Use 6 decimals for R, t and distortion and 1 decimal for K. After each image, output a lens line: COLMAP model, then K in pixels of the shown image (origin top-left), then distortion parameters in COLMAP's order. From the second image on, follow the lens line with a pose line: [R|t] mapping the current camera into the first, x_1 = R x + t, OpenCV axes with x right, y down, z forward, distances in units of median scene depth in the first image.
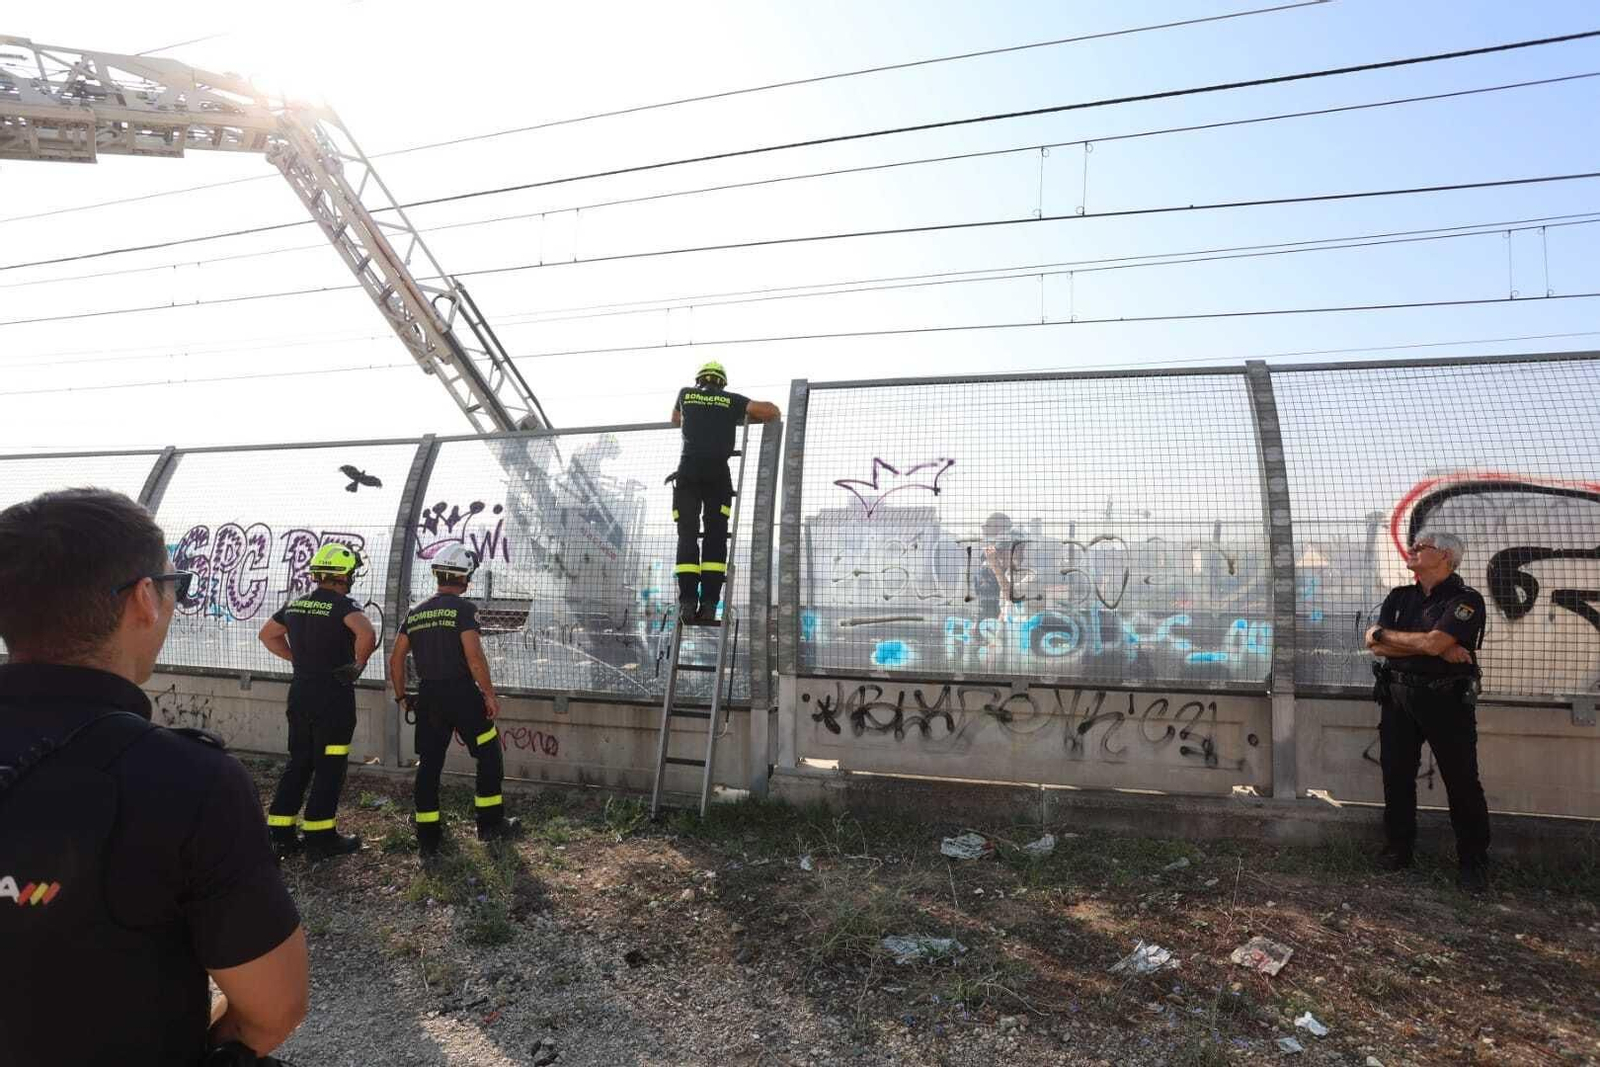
lens RADIAL K [[785.1, 0, 797.1], [0, 785.1, 538.6], [0, 0, 1]] dist [-0.071175, 0.030379]
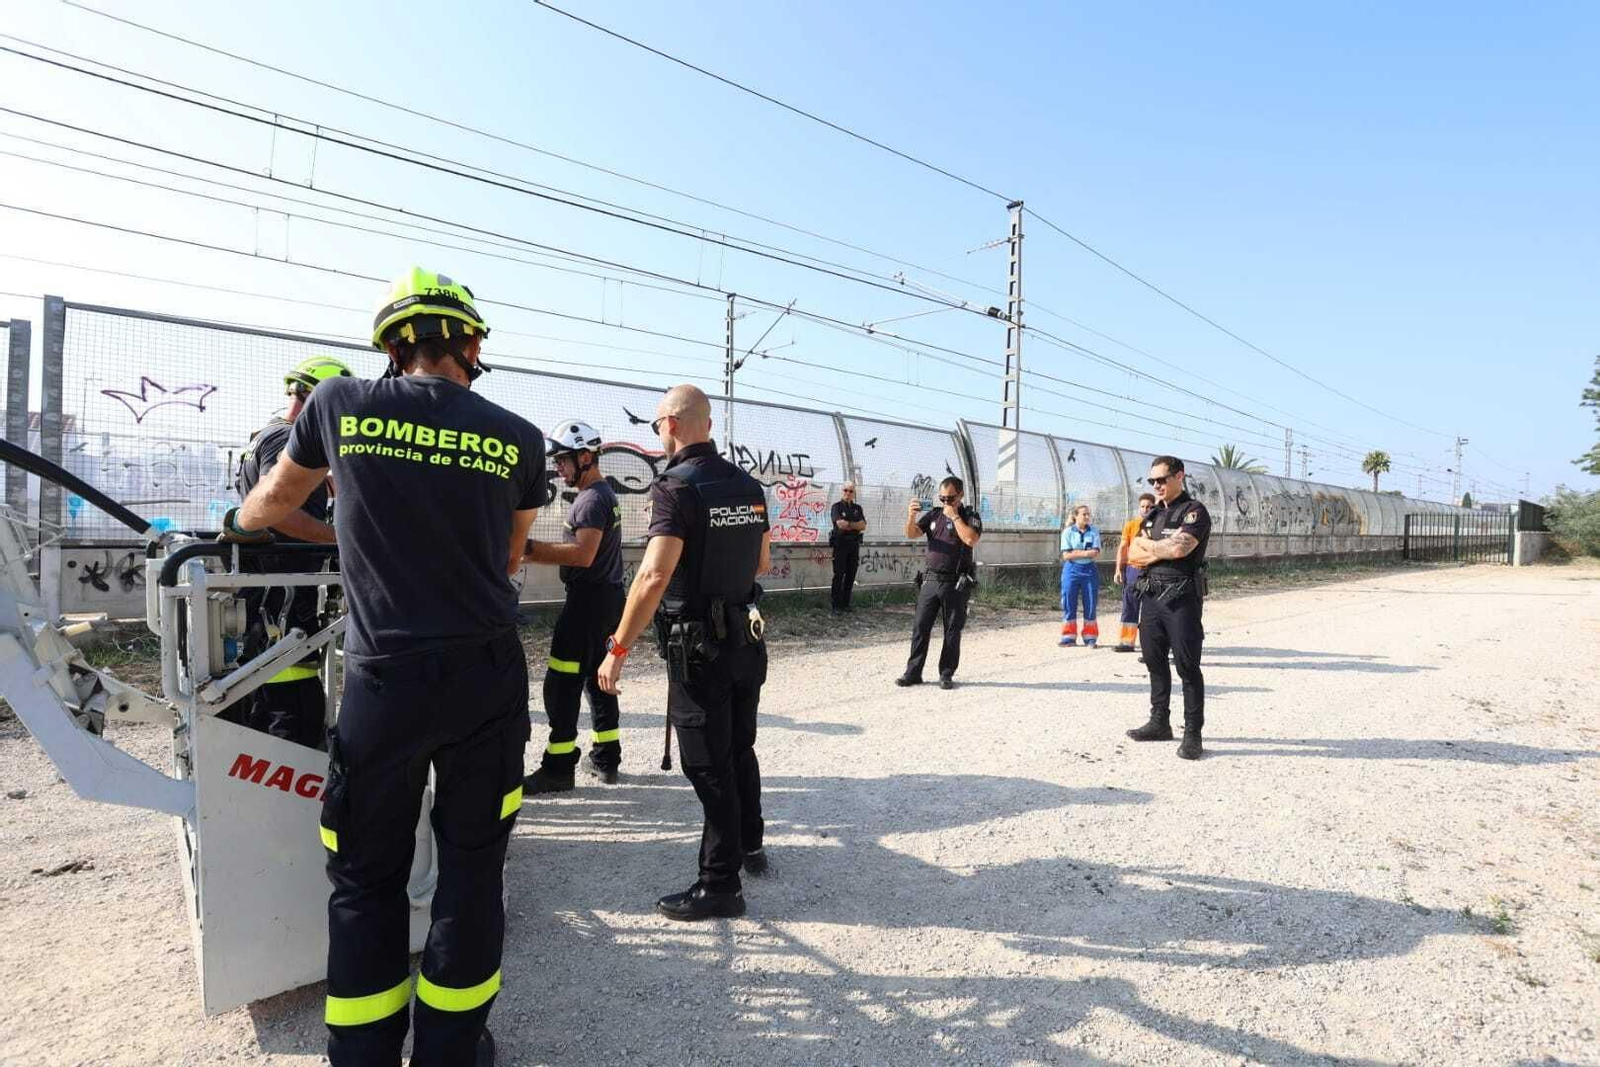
lens RADIAL K [[785.1, 0, 798.1], [0, 785.1, 534.5], [0, 0, 1]] dist [-0.071175, 0.030379]
pose [[0.570003, -0.009003, 0.821593, -0.325532], [-0.054805, 0.997296, 0.048951, 0.037314], [-0.819813, -0.072930, 0.567969, -0.634150]]
